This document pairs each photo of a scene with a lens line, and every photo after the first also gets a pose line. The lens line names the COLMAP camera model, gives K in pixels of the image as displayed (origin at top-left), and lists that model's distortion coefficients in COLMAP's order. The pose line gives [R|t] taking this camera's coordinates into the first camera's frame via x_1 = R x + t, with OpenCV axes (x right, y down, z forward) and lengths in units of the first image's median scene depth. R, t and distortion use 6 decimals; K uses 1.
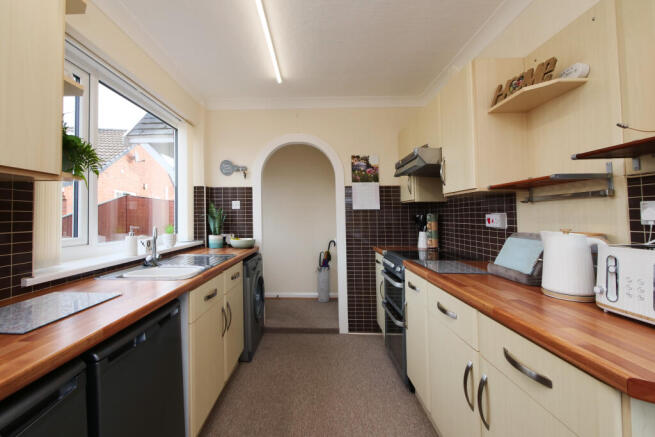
lens RADIAL K [[291.3, 0, 302.1], [0, 291.3, 204.4], [0, 0, 1]] dist [0.000512, 0.000188]
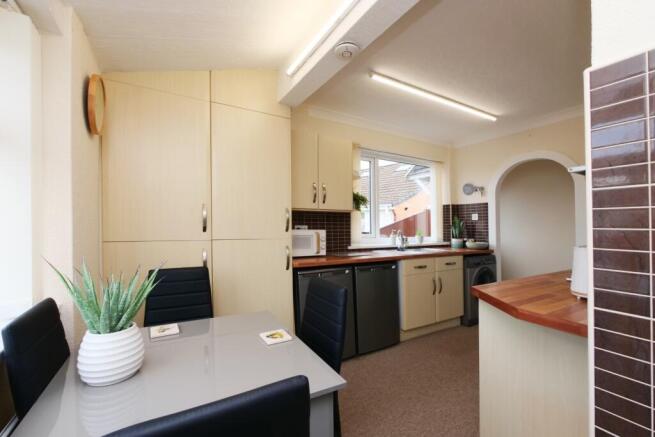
lens RADIAL K [[276.3, 0, 326.7], [0, 276.3, 221.9], [0, 0, 1]] dist [-0.007544, 0.000412]
pose [[0.553241, -0.003298, -0.833015, 0.444476], [0.024879, 0.999611, 0.012566, -0.008283], [0.832650, -0.027677, 0.553108, -0.248160]]
